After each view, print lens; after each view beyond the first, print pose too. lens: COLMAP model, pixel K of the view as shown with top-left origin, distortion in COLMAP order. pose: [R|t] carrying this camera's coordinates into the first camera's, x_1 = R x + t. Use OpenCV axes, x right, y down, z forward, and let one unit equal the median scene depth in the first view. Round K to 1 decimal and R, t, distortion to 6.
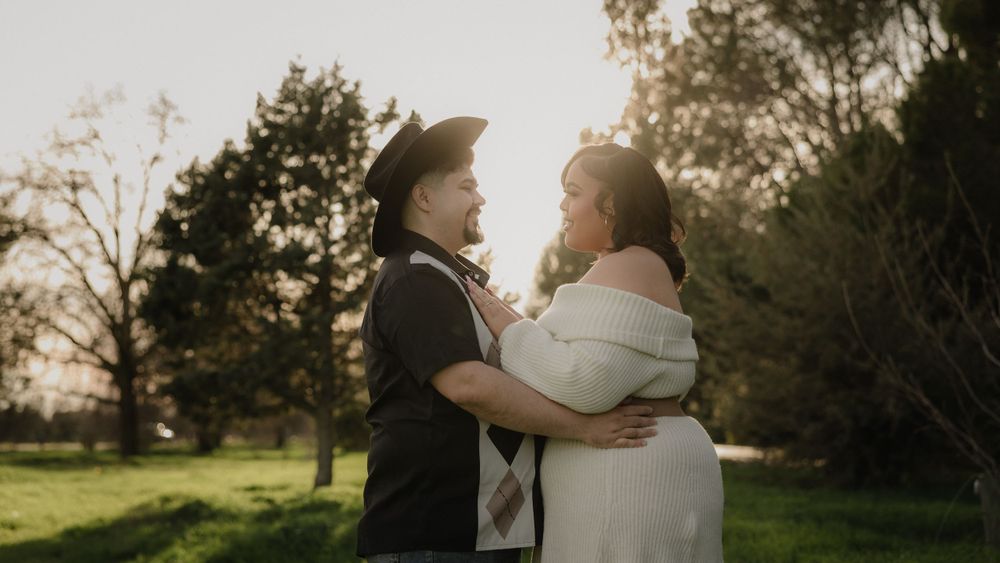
lens RADIAL K [[1214.8, 0, 500.0], [0, 1214.8, 281.5], [0, 0, 1]] dist [-0.001797, -0.013587]
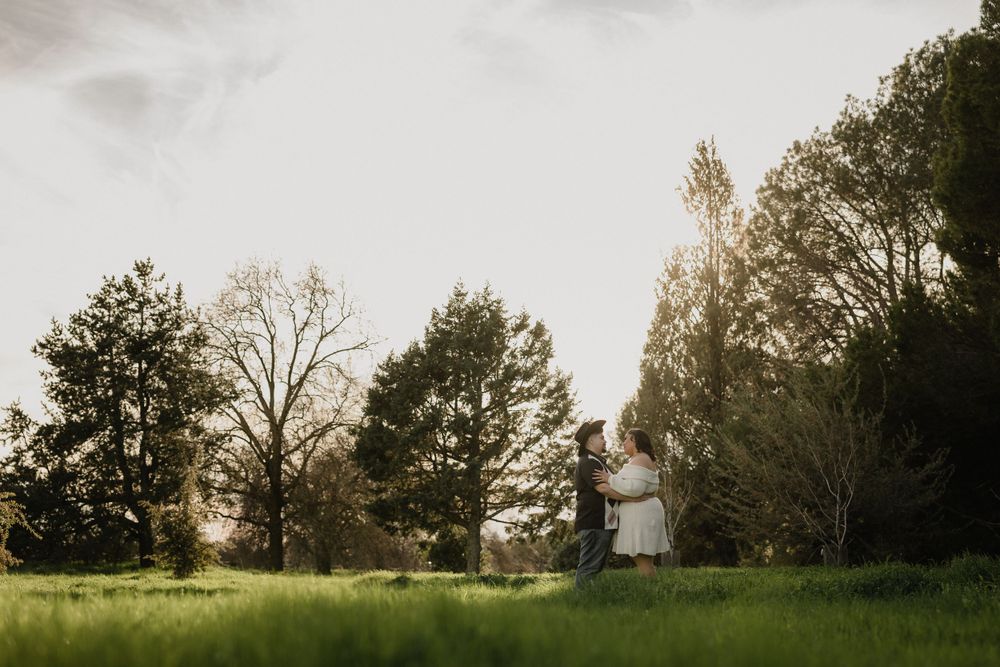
lens RADIAL K [[1754.0, 0, 500.0], [0, 1754.0, 333.5], [0, 0, 1]] dist [0.042772, -0.077106]
pose [[0.999108, 0.017408, -0.038480, -0.034937], [-0.018810, 0.999162, -0.036360, -0.048931], [0.037815, 0.037052, 0.998598, -1.123300]]
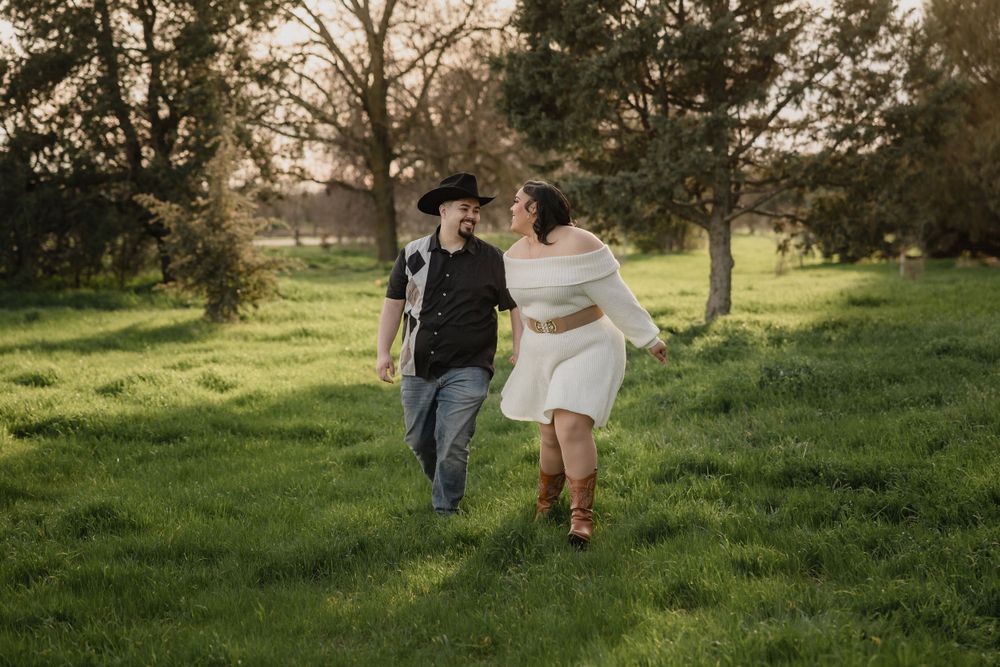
lens RADIAL K [[1962.9, 0, 460.4], [0, 1962.9, 333.4], [0, 0, 1]] dist [-0.020579, -0.035065]
pose [[0.990034, 0.004509, -0.140756, -0.128581], [0.023477, 0.980217, 0.196529, -0.085566], [0.138857, -0.197875, 0.970342, -0.338818]]
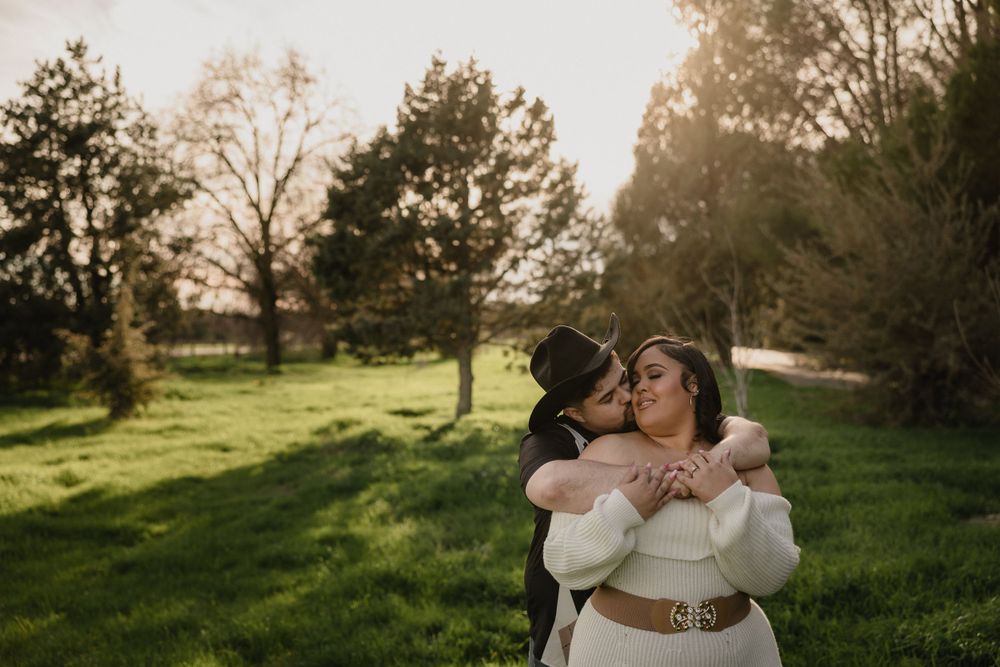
lens RADIAL K [[1063.7, 0, 498.4], [0, 1063.7, 318.8], [0, 0, 1]] dist [0.012967, 0.012512]
pose [[0.999537, -0.000001, -0.030413, -0.077347], [0.004147, 0.990665, 0.136255, -0.069214], [0.030129, -0.136318, 0.990207, -0.050781]]
